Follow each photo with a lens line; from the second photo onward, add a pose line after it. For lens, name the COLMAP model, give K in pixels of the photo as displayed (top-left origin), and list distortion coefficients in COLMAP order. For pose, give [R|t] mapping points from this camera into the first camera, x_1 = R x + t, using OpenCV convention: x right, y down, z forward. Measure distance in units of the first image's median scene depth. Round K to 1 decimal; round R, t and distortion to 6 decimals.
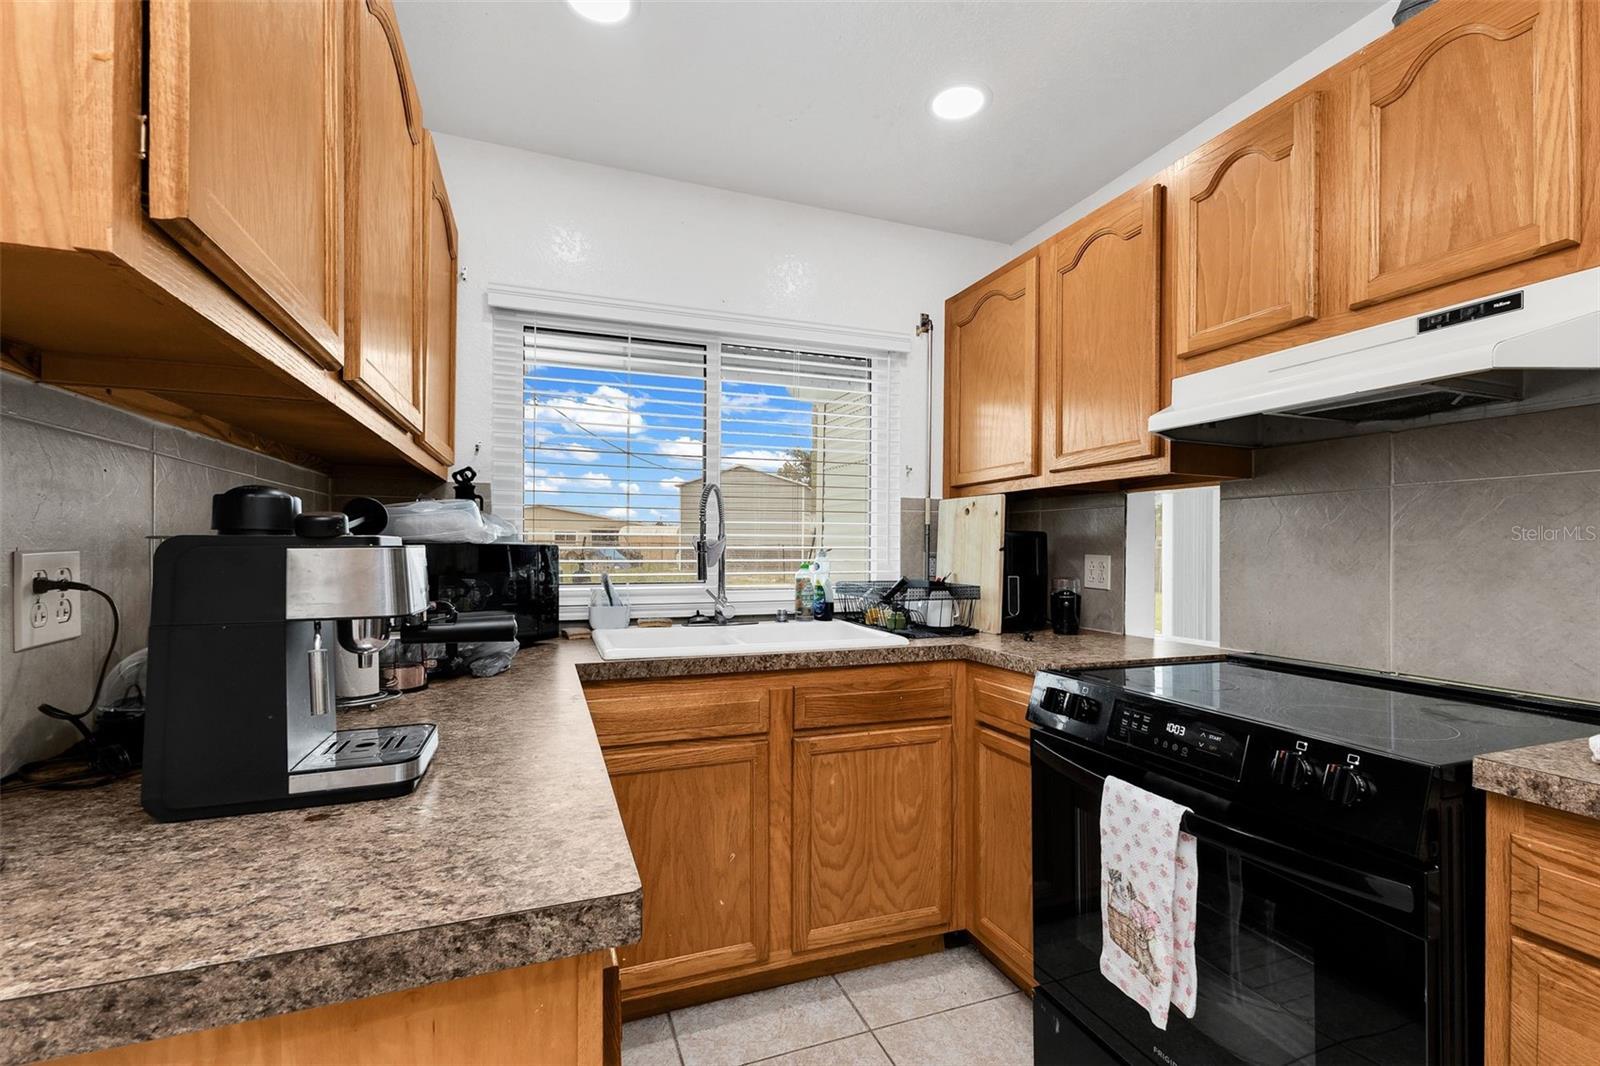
lens RADIAL K [[685.1, 0, 809.3], [0, 685.1, 561.0], [0, 0, 1]] dist [0.000004, 0.000173]
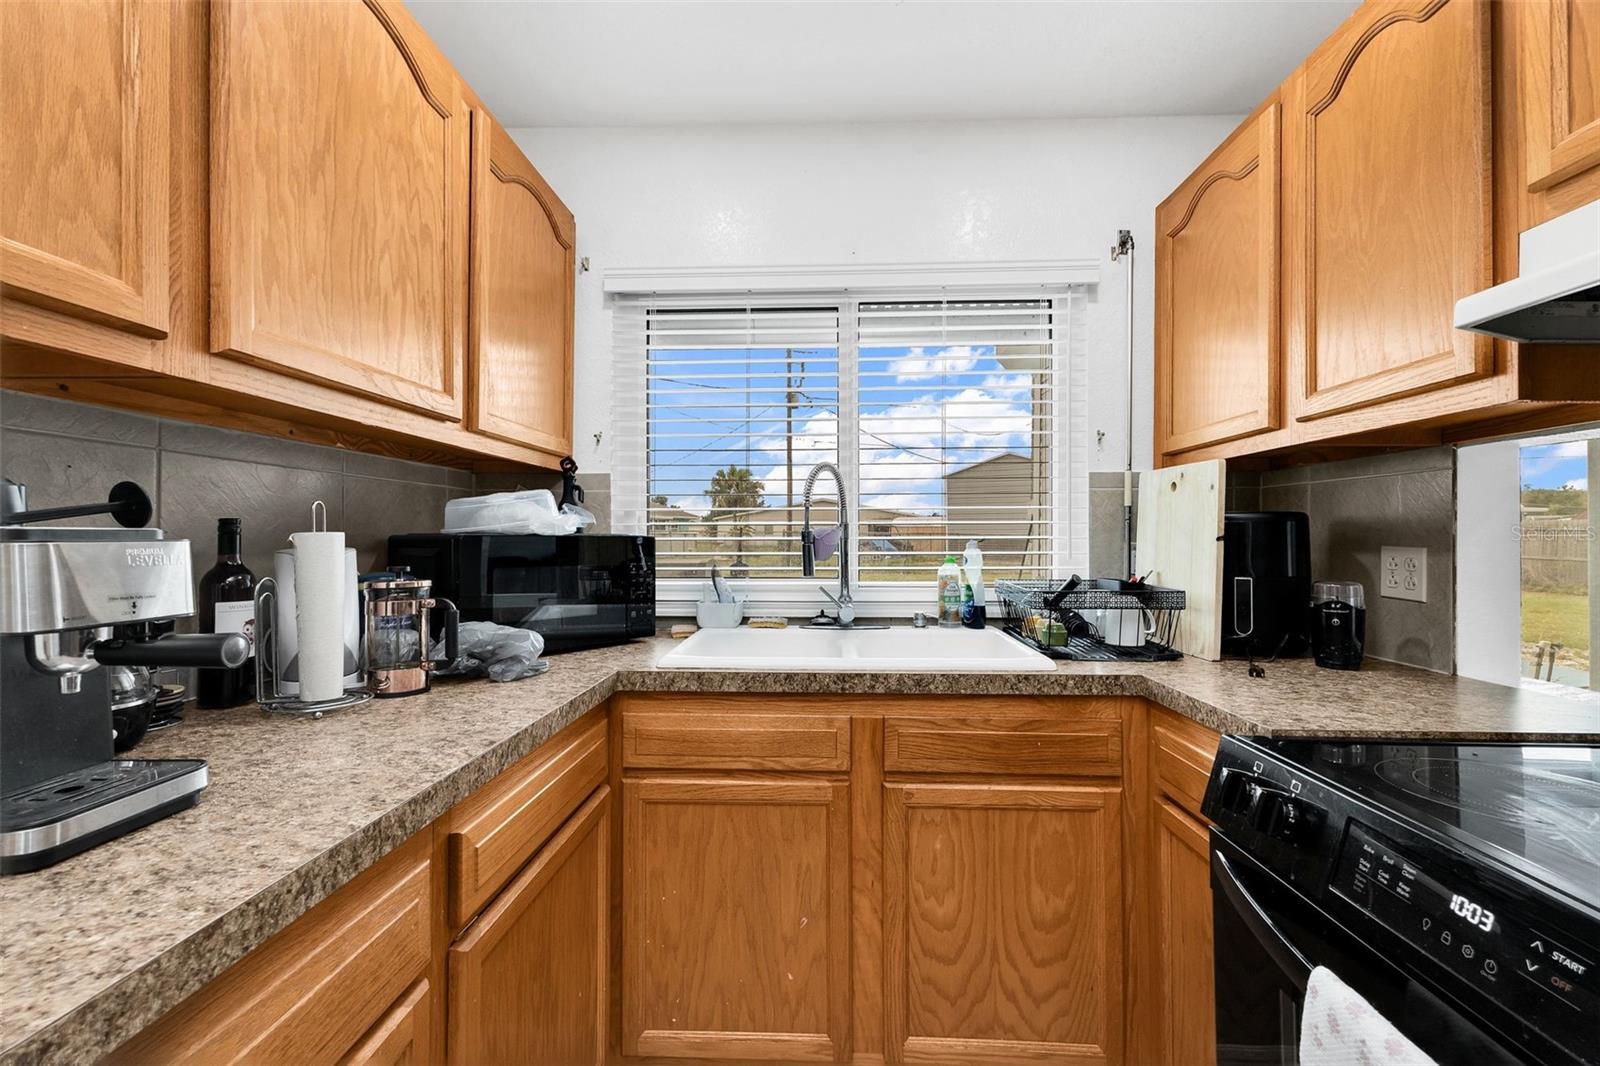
lens RADIAL K [[674.4, 0, 811.1], [0, 674.4, 540.8], [0, 0, 1]] dist [0.002553, -0.000244]
pose [[0.922879, -0.002781, -0.385081, 0.185357], [-0.002534, 0.999908, -0.013295, -0.005263], [0.385082, 0.013246, 0.922787, 0.242480]]
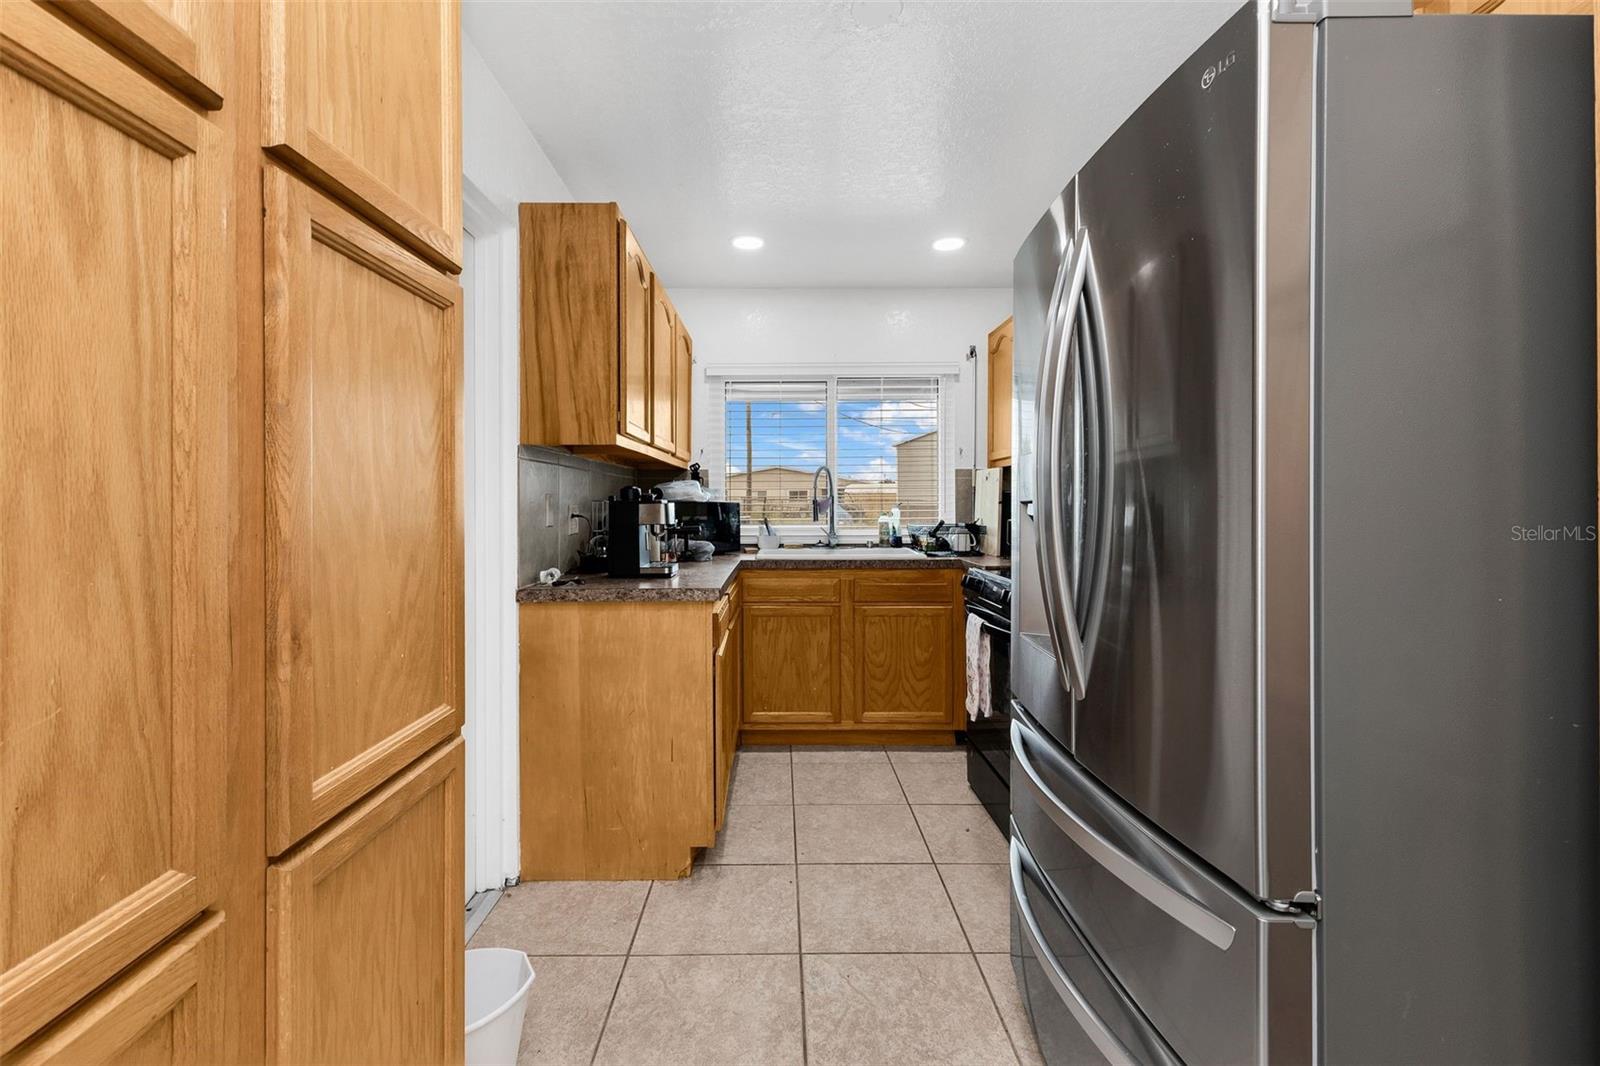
lens RADIAL K [[693.1, 0, 808.2], [0, 693.1, 523.6], [0, 0, 1]] dist [0.001779, -0.000273]
pose [[0.945538, -0.000054, -0.325511, 0.441094], [0.002295, 0.999976, 0.006501, 0.022997], [0.325503, -0.006894, 0.945516, -0.756824]]
